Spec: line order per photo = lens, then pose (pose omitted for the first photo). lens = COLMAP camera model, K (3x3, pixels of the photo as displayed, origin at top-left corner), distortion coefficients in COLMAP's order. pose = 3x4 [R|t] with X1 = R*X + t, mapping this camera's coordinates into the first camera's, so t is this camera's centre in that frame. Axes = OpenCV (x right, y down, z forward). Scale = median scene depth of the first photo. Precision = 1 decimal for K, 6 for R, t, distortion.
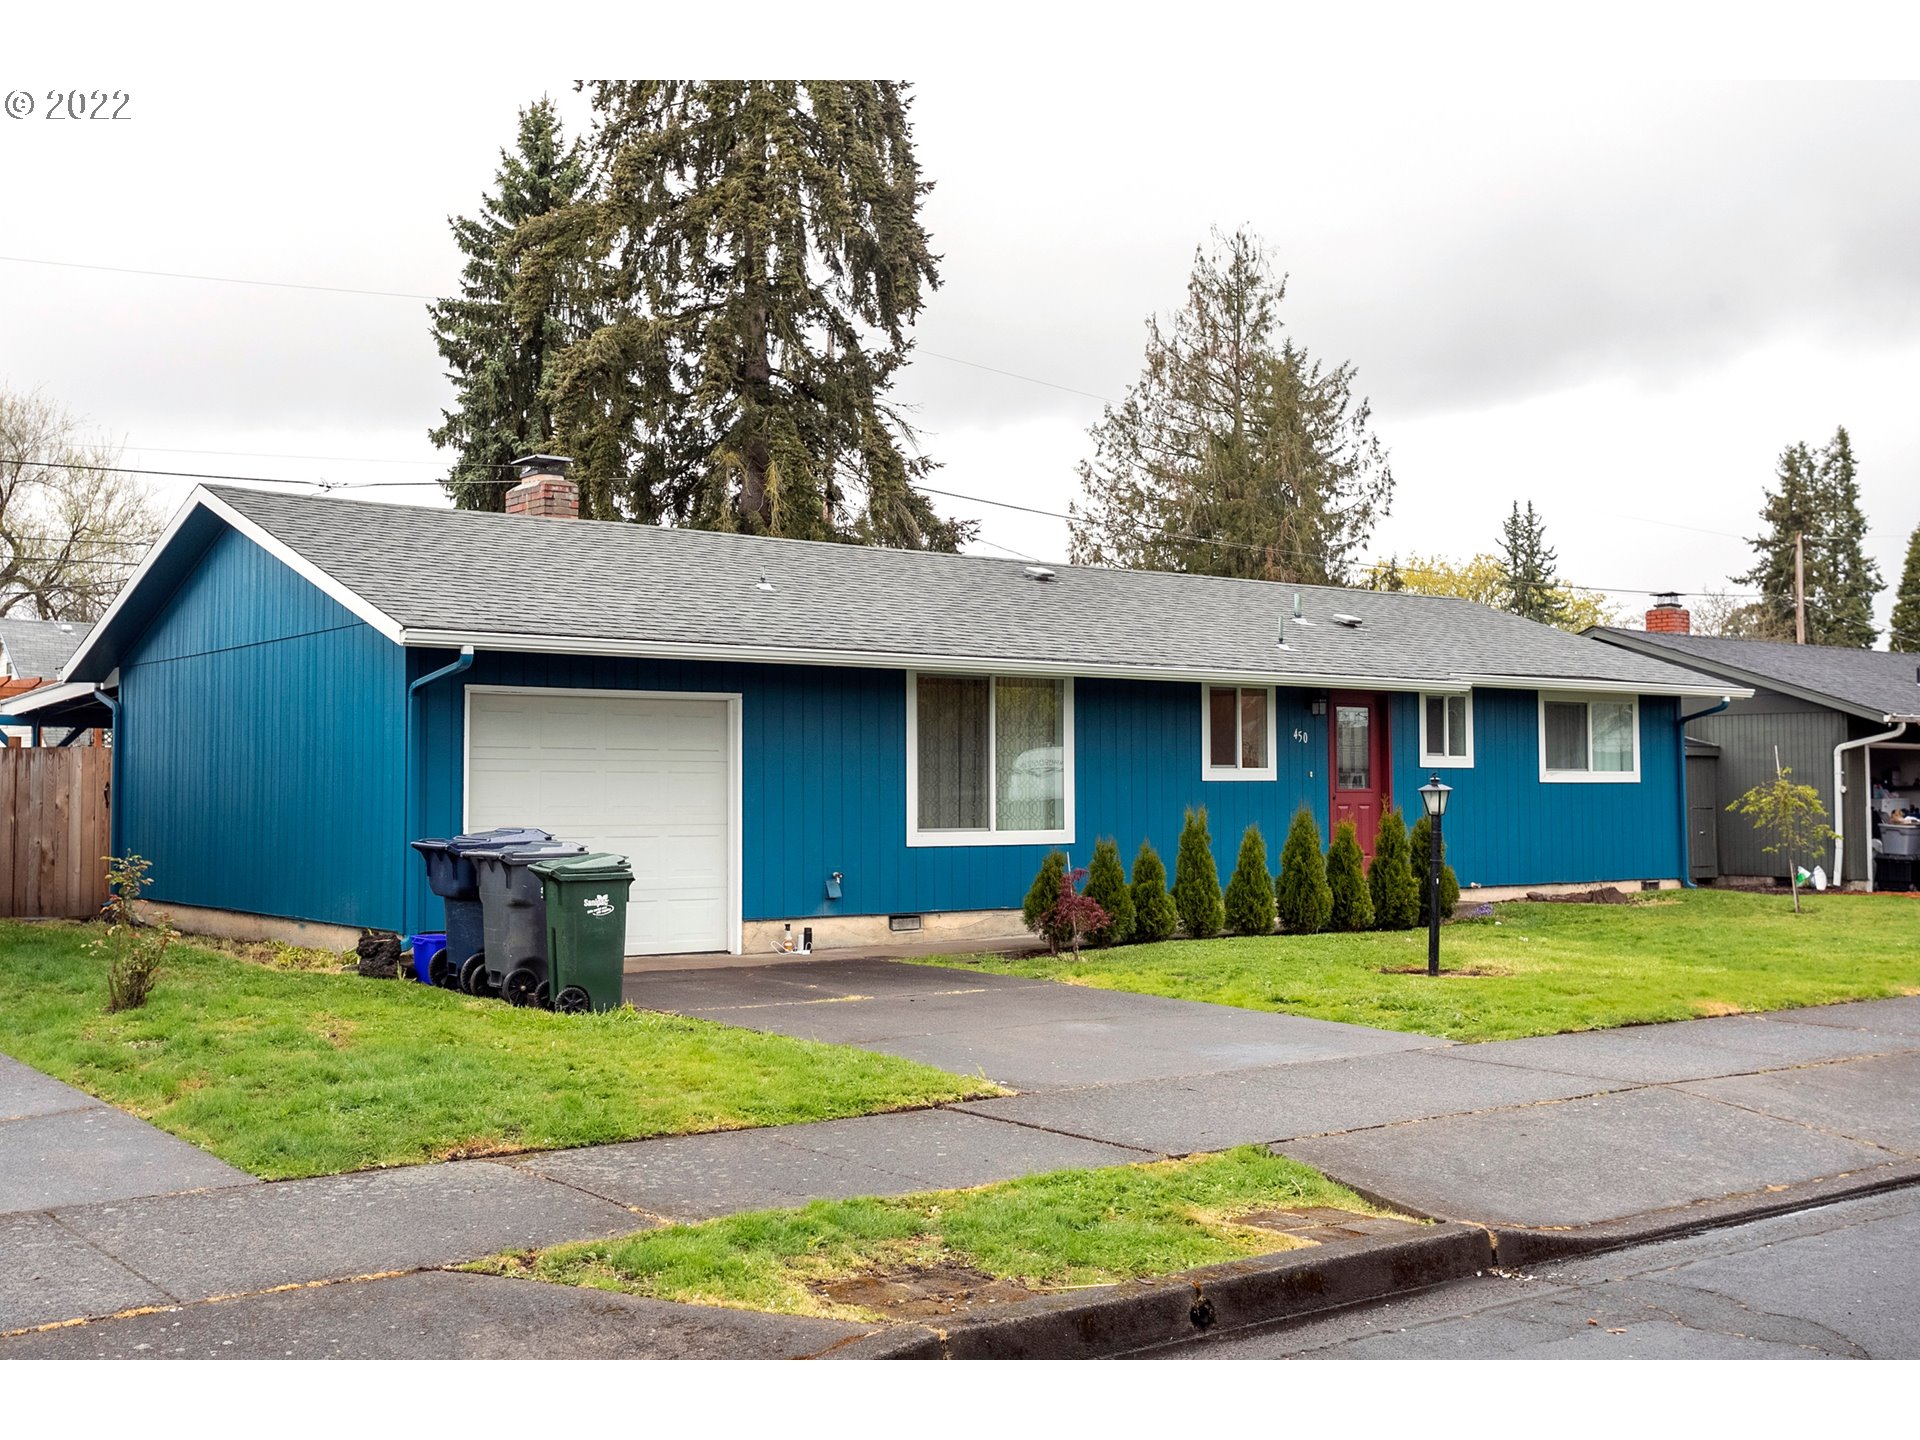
lens RADIAL K [[2152.1, 0, 960.0], [0, 2152.1, 720.0], [0, 0, 1]] dist [0.034011, 0.031579]
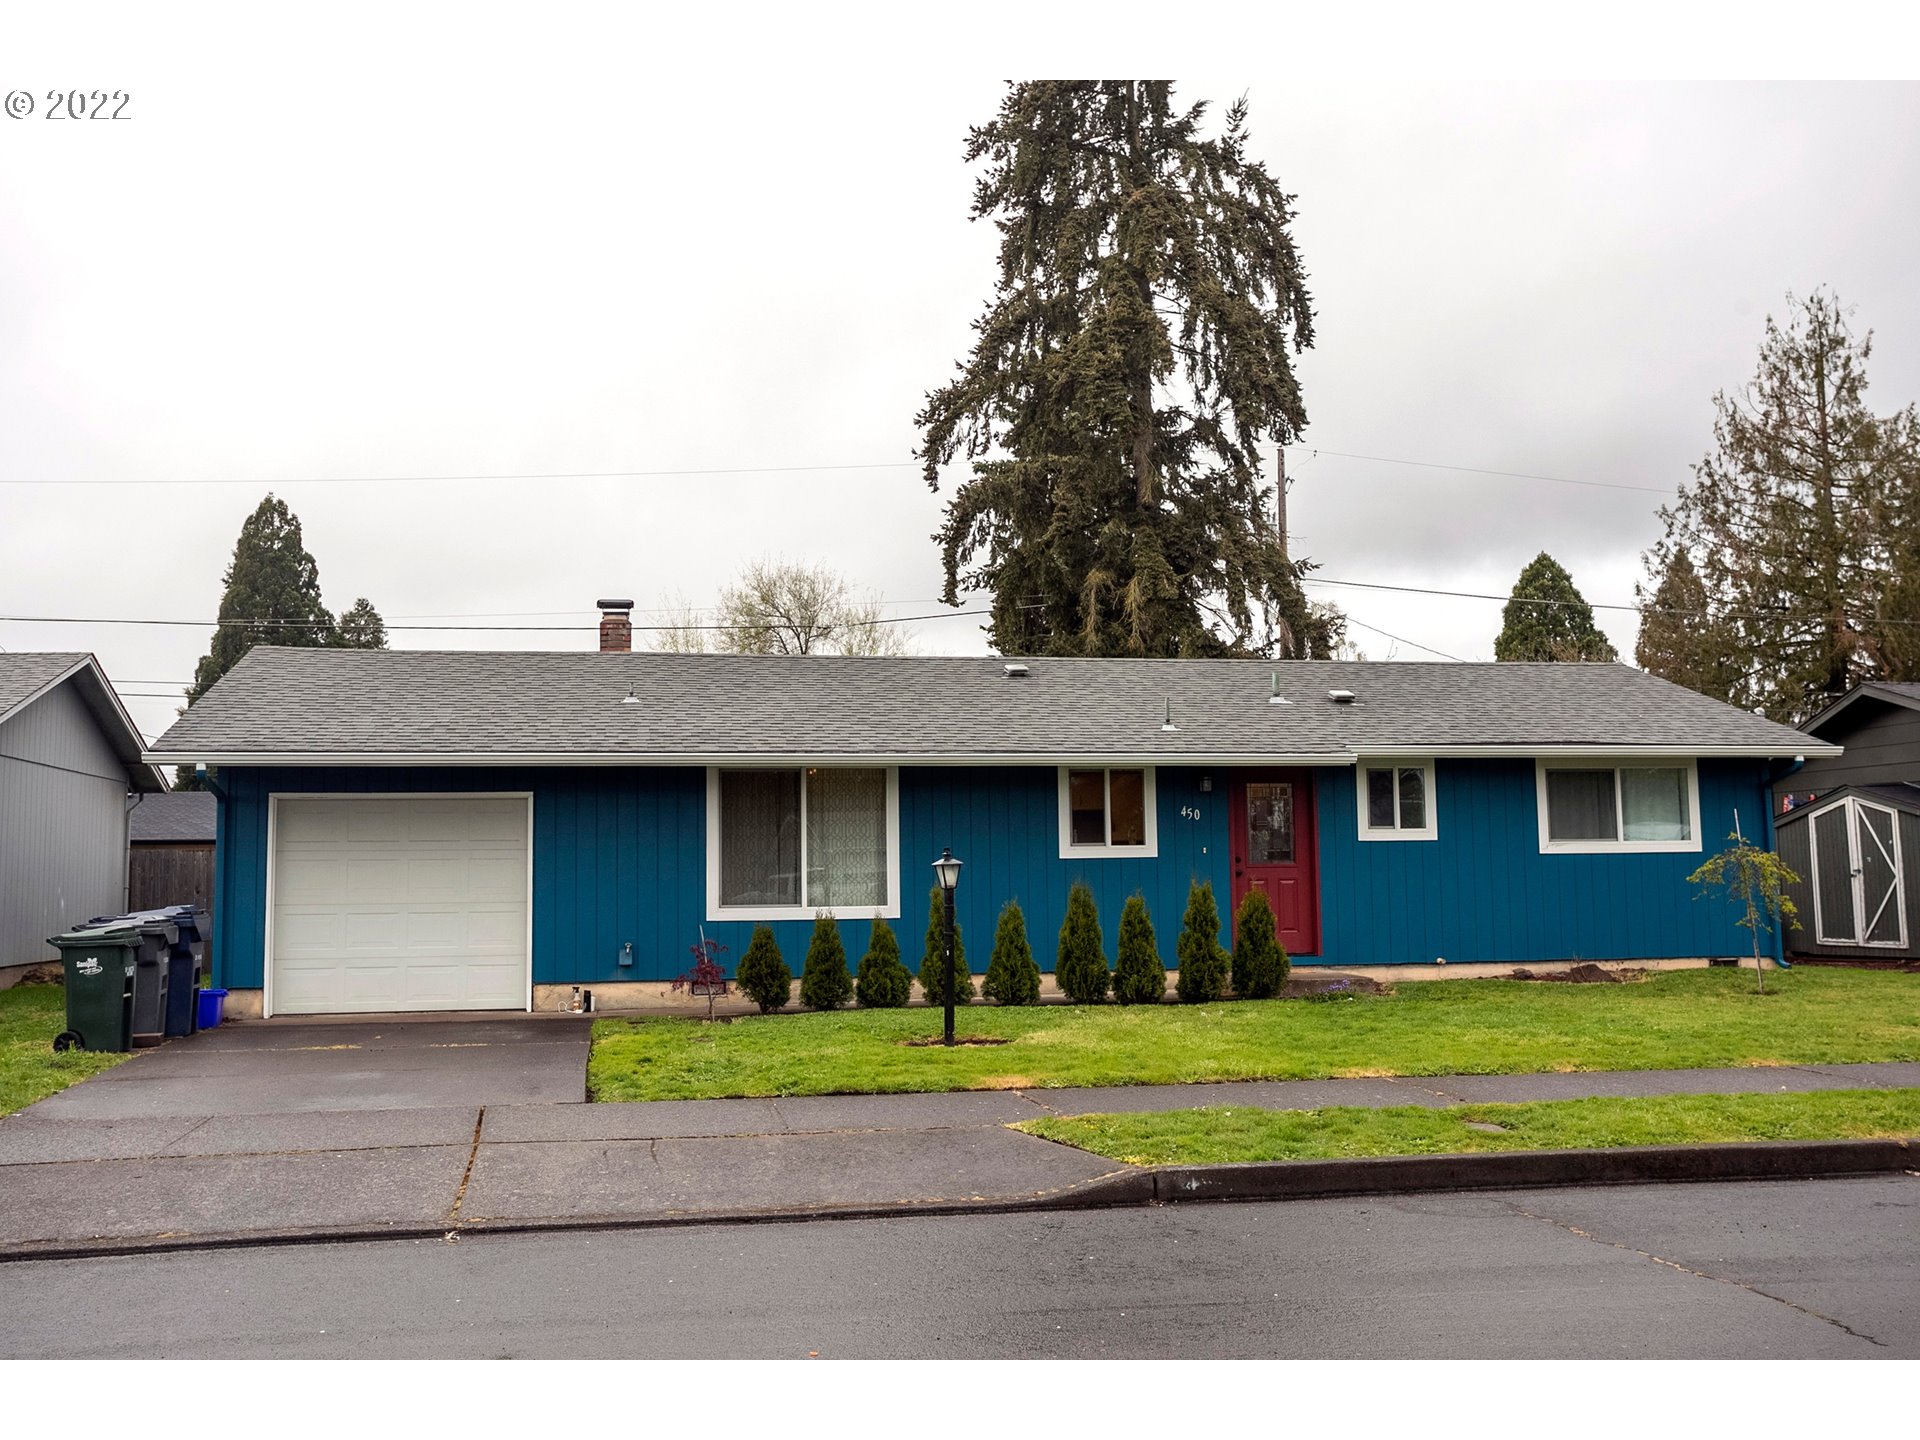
lens RADIAL K [[1924.4, 0, 960.0], [0, 1924.4, 720.0], [0, 0, 1]] dist [-0.040005, 0.243620]
pose [[0.884555, -0.049791, -0.463771, 0.496618], [0.026994, 0.998084, -0.055669, 0.011189], [0.465654, 0.036723, 0.884205, 0.139002]]
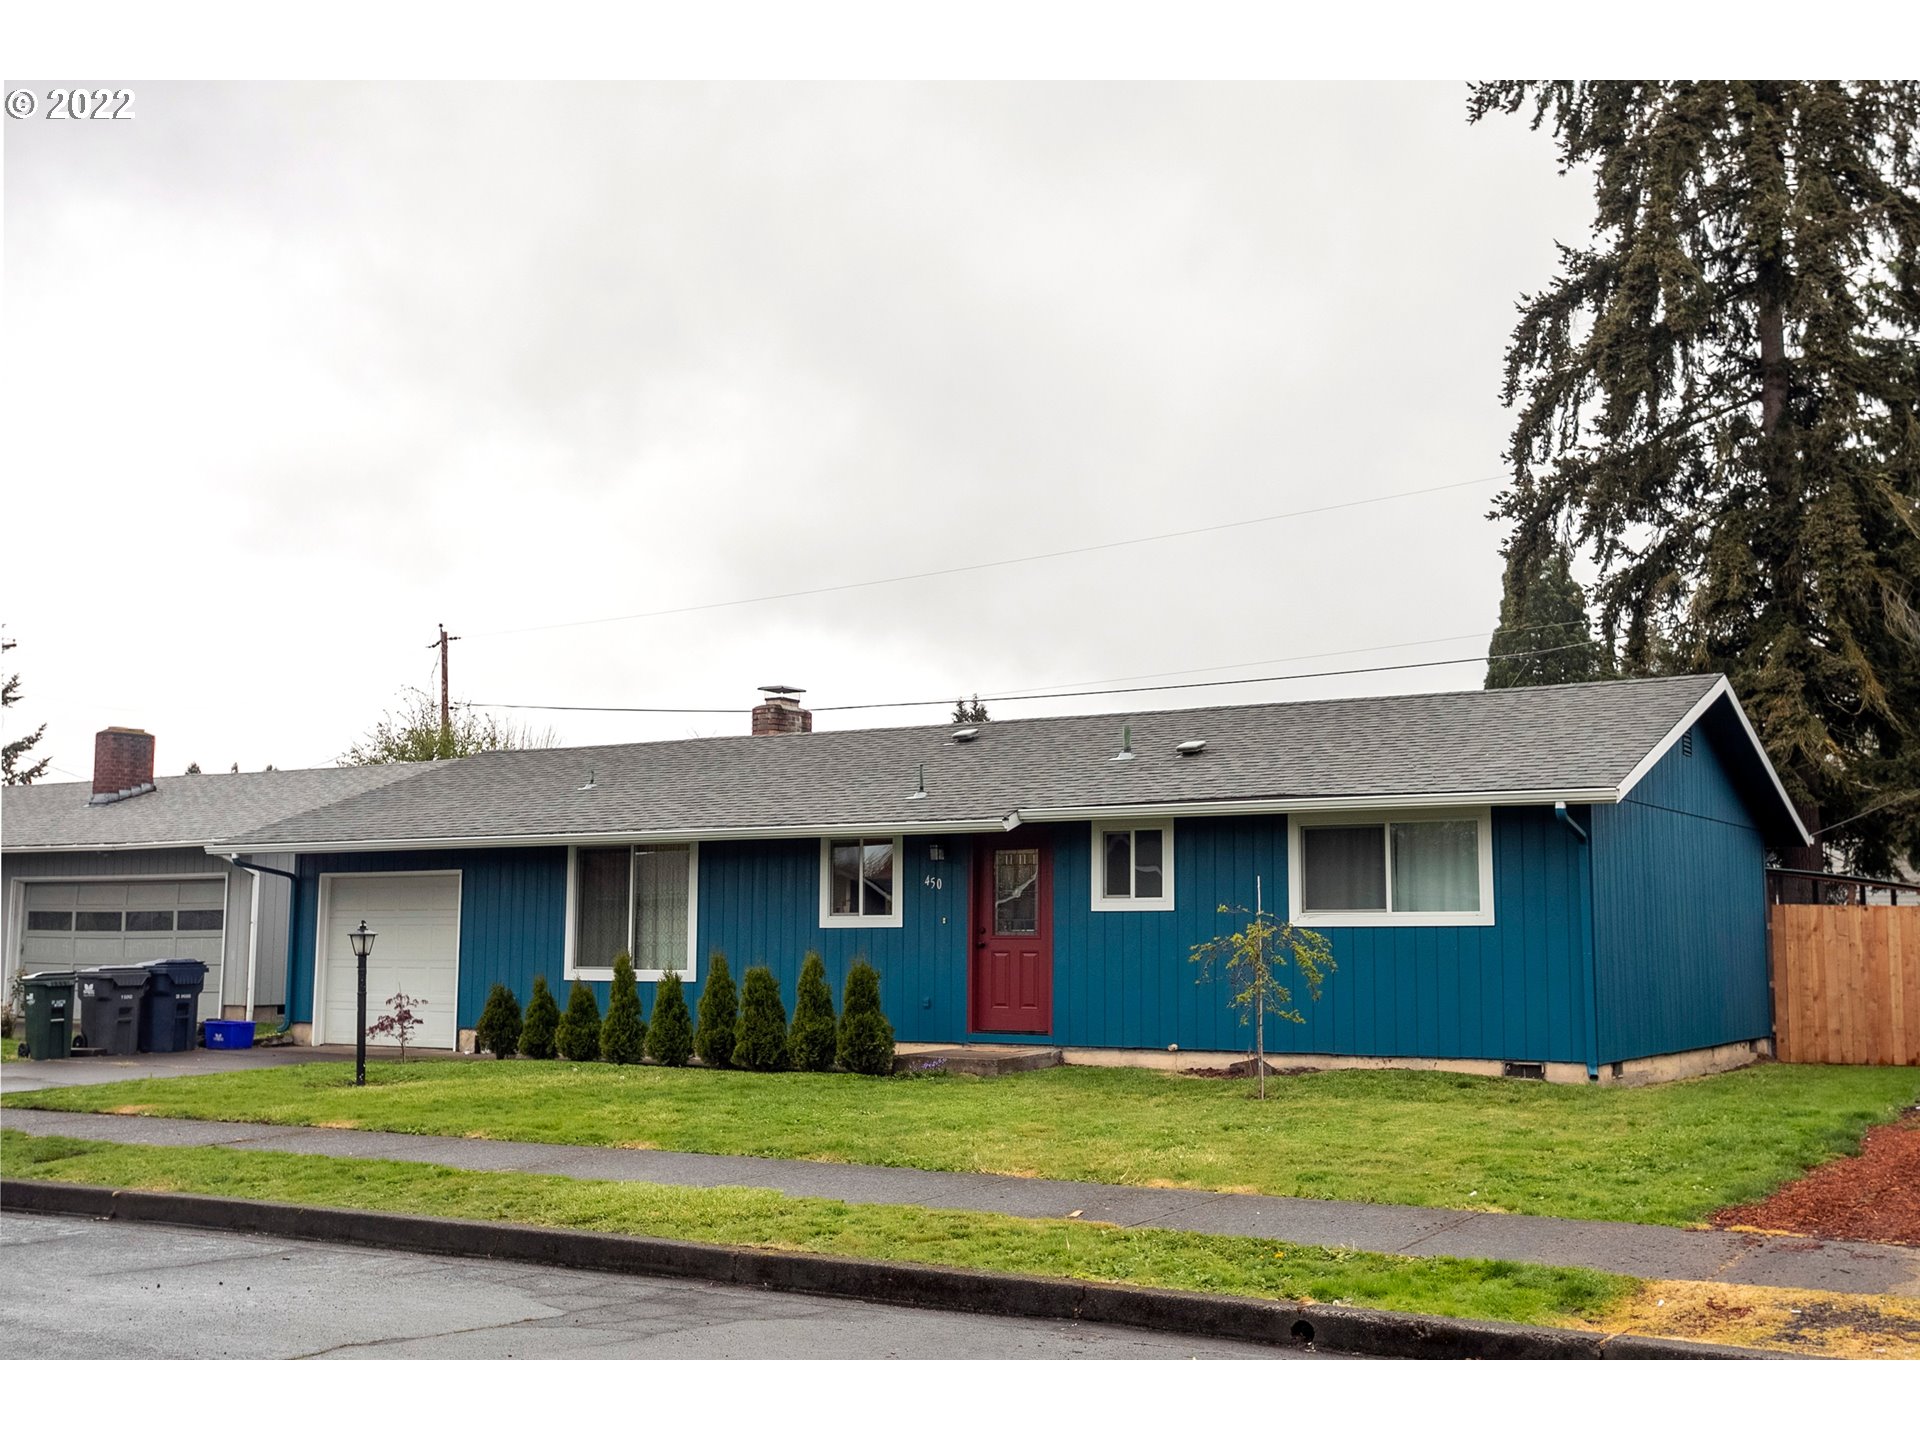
lens RADIAL K [[2152.1, 0, 960.0], [0, 2152.1, 720.0], [0, 0, 1]] dist [0.034011, 0.031579]
pose [[0.314427, -0.096243, -0.944390, 1.130945], [0.028210, 0.995355, -0.092045, 0.025064], [0.948863, 0.002300, 0.315681, 0.708279]]
